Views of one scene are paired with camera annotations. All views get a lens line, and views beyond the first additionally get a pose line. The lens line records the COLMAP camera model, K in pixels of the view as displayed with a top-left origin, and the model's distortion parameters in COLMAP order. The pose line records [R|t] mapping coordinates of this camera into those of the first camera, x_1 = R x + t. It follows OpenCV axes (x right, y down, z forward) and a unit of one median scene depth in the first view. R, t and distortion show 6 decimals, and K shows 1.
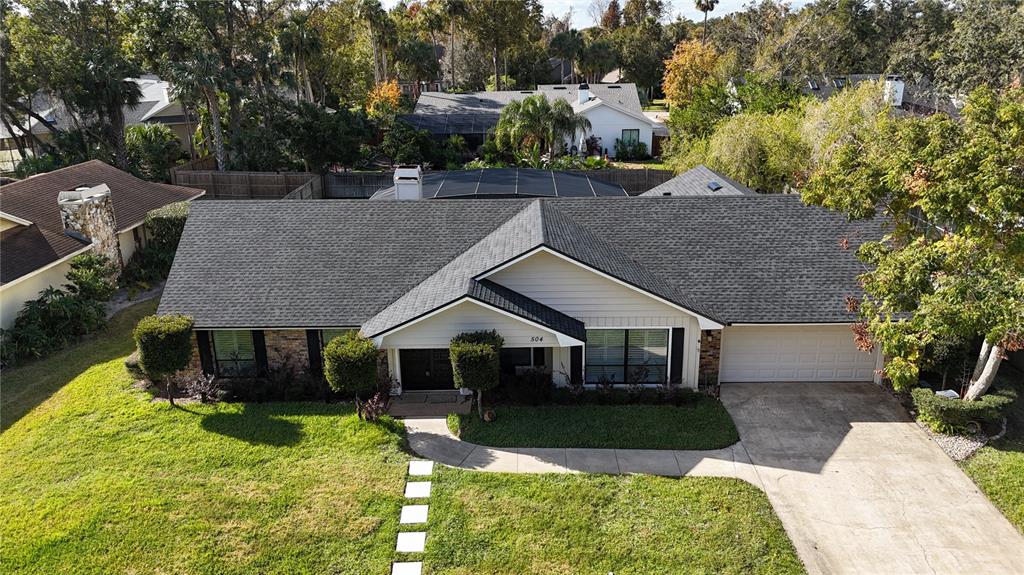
lens RADIAL K [[756.5, 0, 515.8], [0, 756.5, 283.6], [0, 0, 1]] dist [0.067147, -0.060435]
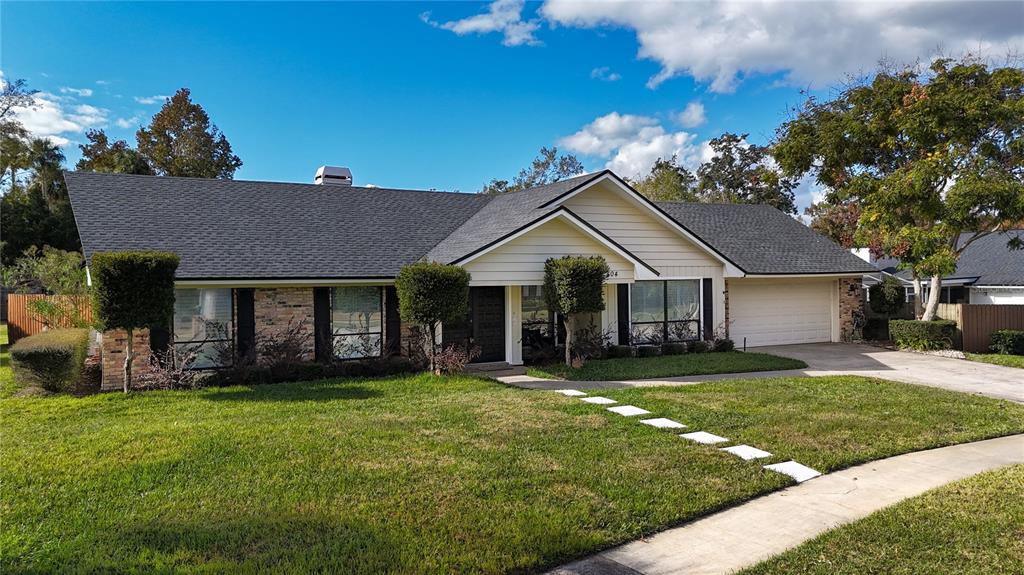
lens RADIAL K [[756.5, 0, 515.8], [0, 756.5, 283.6], [0, 0, 1]] dist [0.067147, -0.060435]
pose [[0.876272, 0.000145, 0.481817, -0.487881], [0.145688, 0.953110, -0.265247, 0.295932], [-0.459263, 0.302624, 0.835163, 0.298106]]
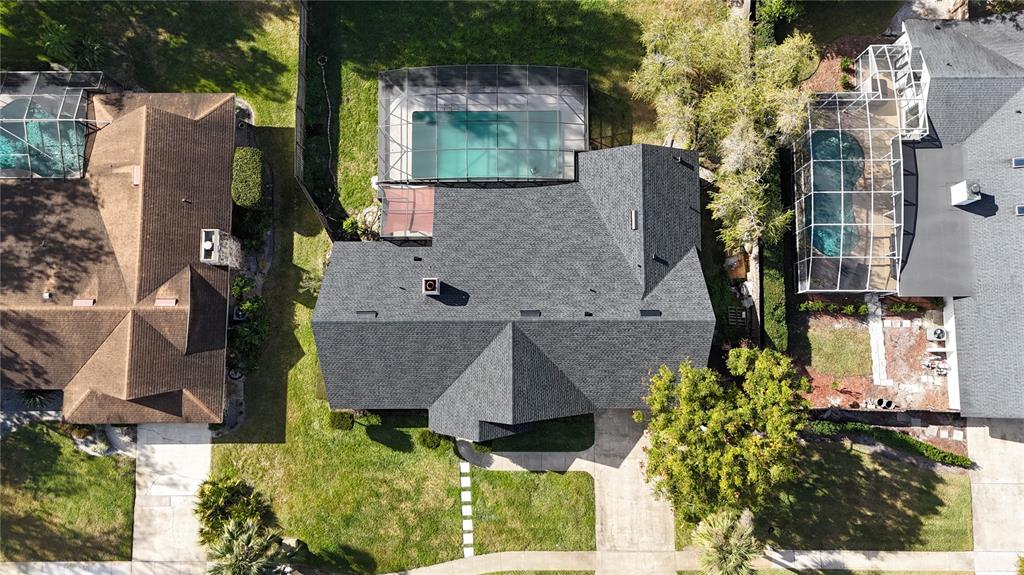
lens RADIAL K [[756.5, 0, 515.8], [0, 756.5, 283.6], [0, 0, 1]] dist [0.067147, -0.060435]
pose [[0.999898, -0.014297, 0.000542, 0.048913], [0.005362, 0.409552, 0.912271, -2.089020], [-0.013265, -0.912175, 0.409586, 0.454041]]
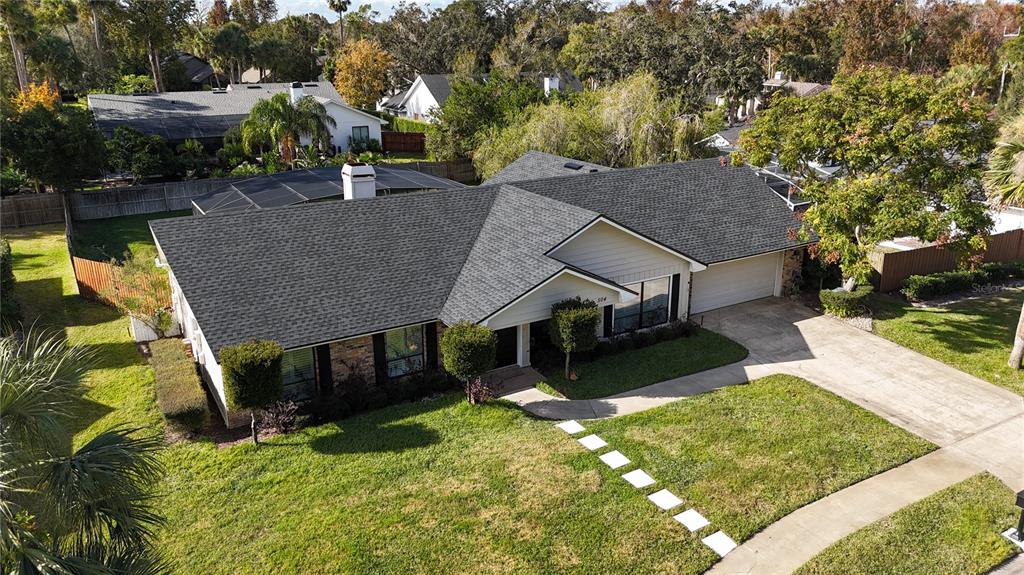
lens RADIAL K [[756.5, 0, 515.8], [0, 756.5, 283.6], [0, 0, 1]] dist [0.067147, -0.060435]
pose [[0.853887, -0.151783, 0.497835, -0.621891], [0.152392, 0.987522, 0.039699, -0.013979], [-0.497648, 0.041968, 0.866363, 0.079937]]
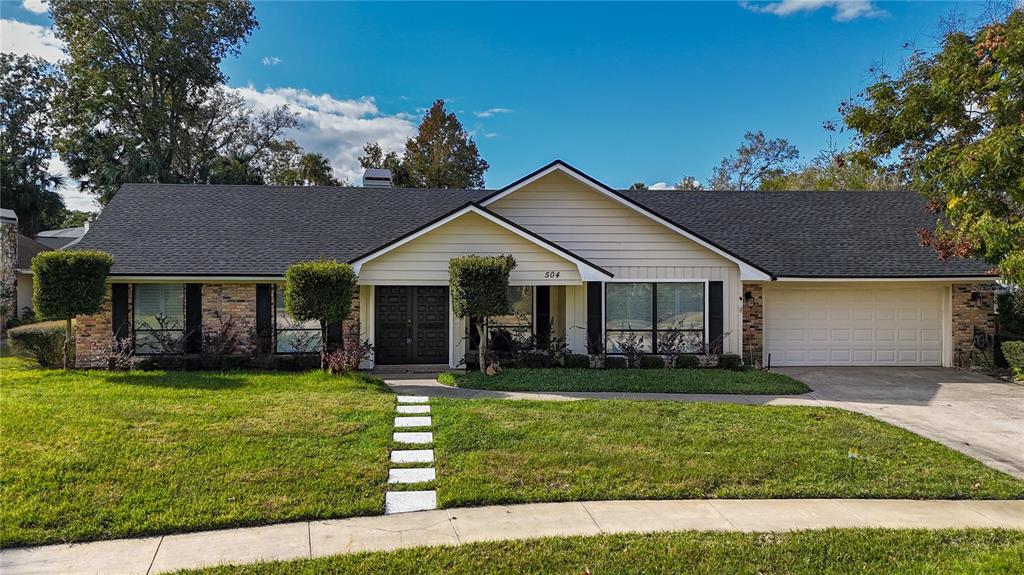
lens RADIAL K [[779.7, 0, 506.2], [0, 779.7, 288.4], [0, 0, 1]] dist [0.042990, -0.006458]
pose [[0.996575, 0.014740, 0.081369, -0.086207], [0.009692, 0.956384, -0.291951, 0.320504], [-0.082124, 0.291740, 0.952966, 0.206776]]
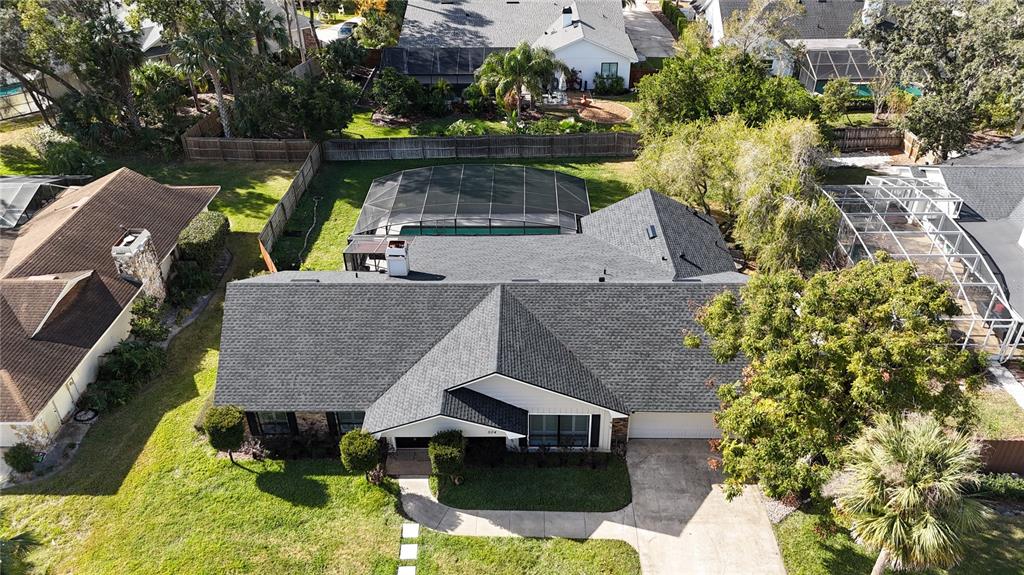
lens RADIAL K [[756.5, 0, 515.8], [0, 756.5, 283.6], [0, 0, 1]] dist [0.067147, -0.060435]
pose [[0.999984, 0.005381, 0.001702, 0.065959], [-0.005638, 0.966104, 0.258091, -0.535849], [-0.000256, -0.258097, 0.966119, -0.272812]]
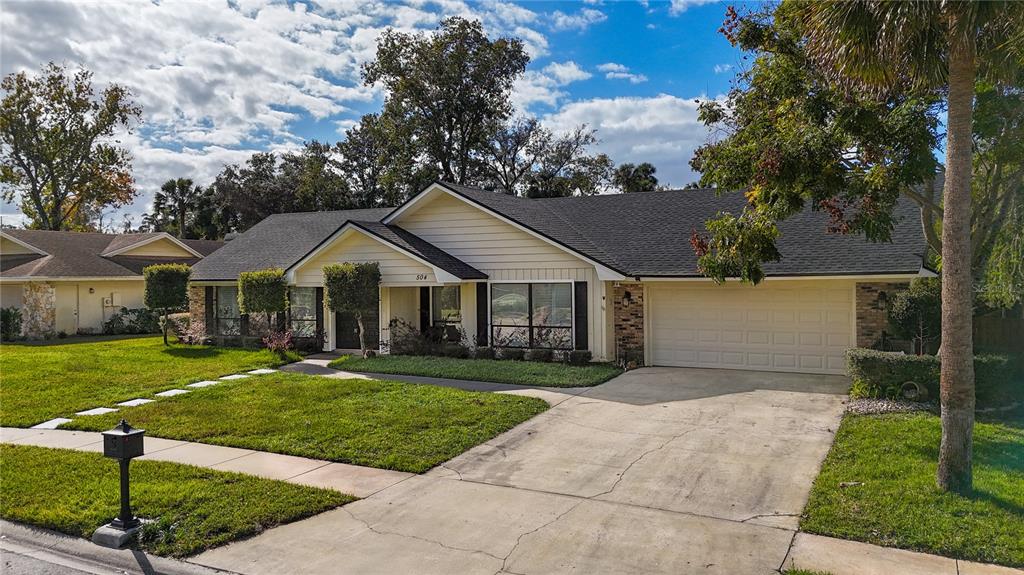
lens RADIAL K [[756.5, 0, 515.8], [0, 756.5, 283.6], [0, 0, 1]] dist [0.067147, -0.060435]
pose [[0.894719, 0.009745, -0.446522, 0.550106], [-0.140521, 0.955132, -0.260724, 0.307083], [0.423947, 0.296021, 0.855944, 0.217981]]
